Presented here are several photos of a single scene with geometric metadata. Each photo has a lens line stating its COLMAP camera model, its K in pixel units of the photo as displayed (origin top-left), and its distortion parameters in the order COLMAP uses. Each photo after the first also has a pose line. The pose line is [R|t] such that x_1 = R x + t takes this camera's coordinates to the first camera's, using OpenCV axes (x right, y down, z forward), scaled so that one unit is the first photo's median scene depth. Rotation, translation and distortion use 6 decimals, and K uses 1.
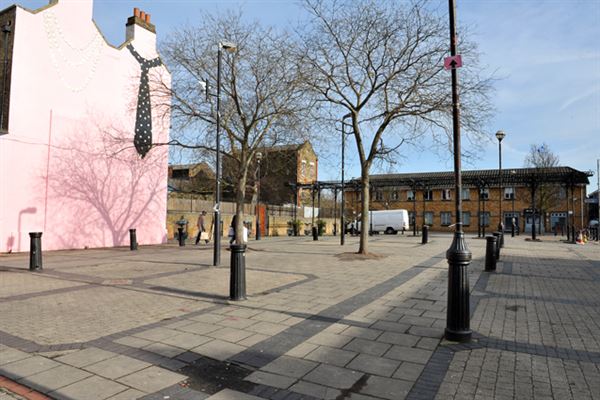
lens RADIAL K [[407.9, 0, 299.4], [0, 407.9, 201.0], [0, 0, 1]] dist [-0.050670, -0.000325]
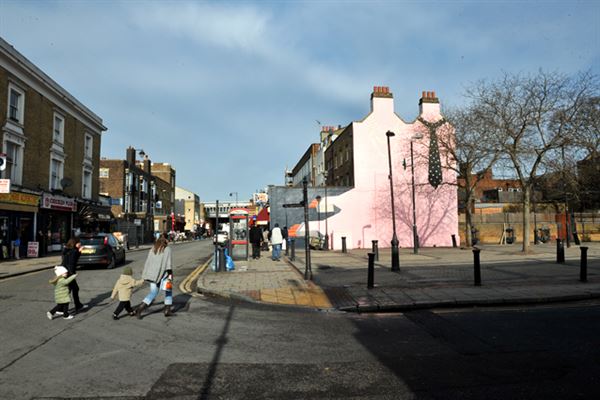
lens RADIAL K [[407.9, 0, 300.1], [0, 407.9, 199.6], [0, 0, 1]] dist [-0.050670, -0.000325]
pose [[0.570809, -0.083870, -0.816788, 0.554812], [0.056587, 0.996423, -0.062769, -0.000111], [0.819131, -0.010391, 0.573513, -0.282347]]
